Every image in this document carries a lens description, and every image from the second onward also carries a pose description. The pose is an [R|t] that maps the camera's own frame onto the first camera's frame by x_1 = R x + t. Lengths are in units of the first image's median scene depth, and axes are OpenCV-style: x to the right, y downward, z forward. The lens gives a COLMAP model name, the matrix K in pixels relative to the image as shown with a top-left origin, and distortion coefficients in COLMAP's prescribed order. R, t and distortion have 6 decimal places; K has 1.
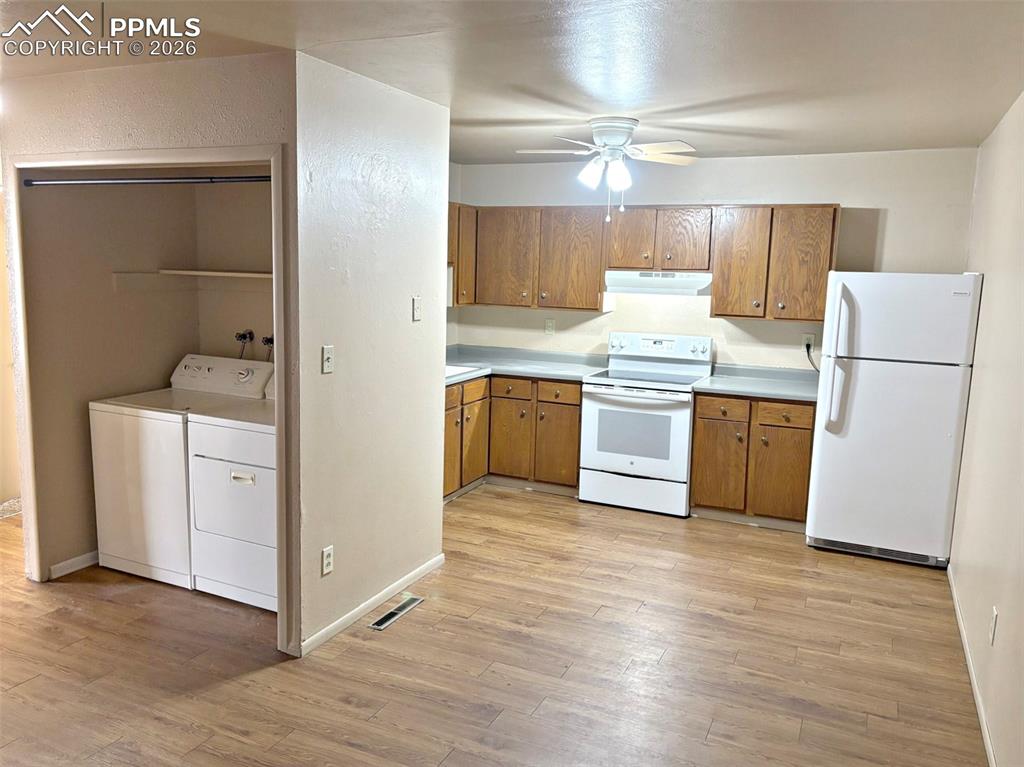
lens RADIAL K [[803.7, 0, 512.0], [0, 803.7, 383.5], [0, 0, 1]] dist [0.091401, -0.101186]
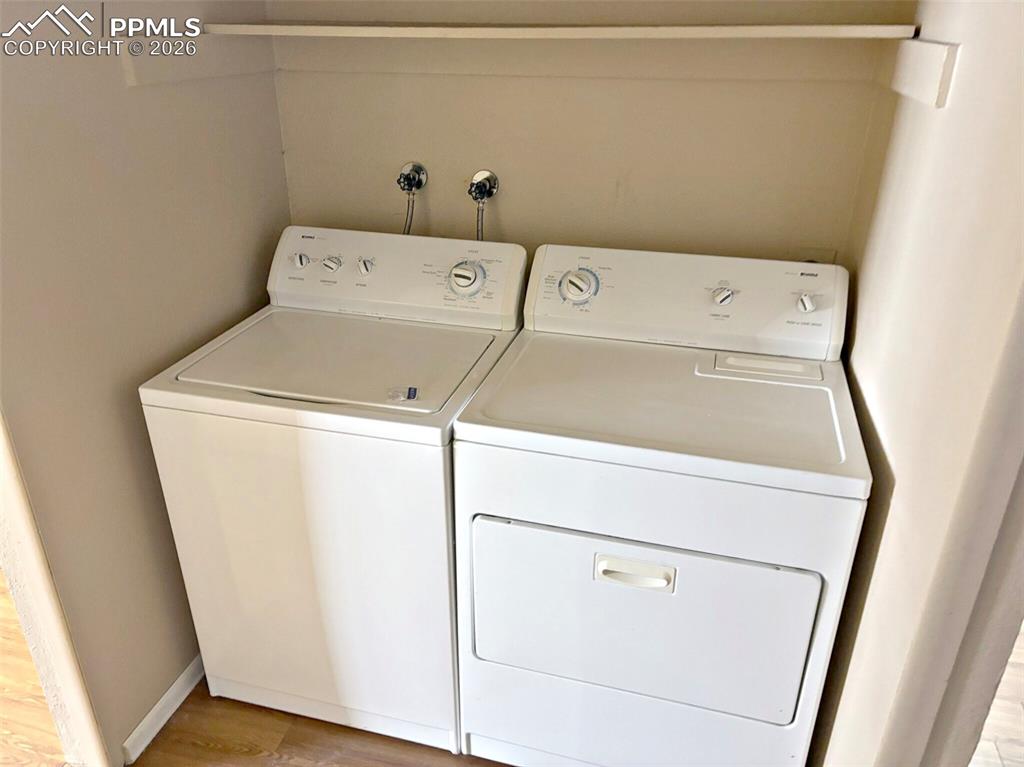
lens RADIAL K [[783.2, 0, 508.1], [0, 783.2, 396.4], [0, 0, 1]] dist [0.176476, -0.347051]
pose [[0.982402, -0.107335, 0.152856, -0.384908], [0.057596, 0.952595, 0.298741, -0.077745], [-0.177676, -0.284680, 0.942013, 0.572910]]
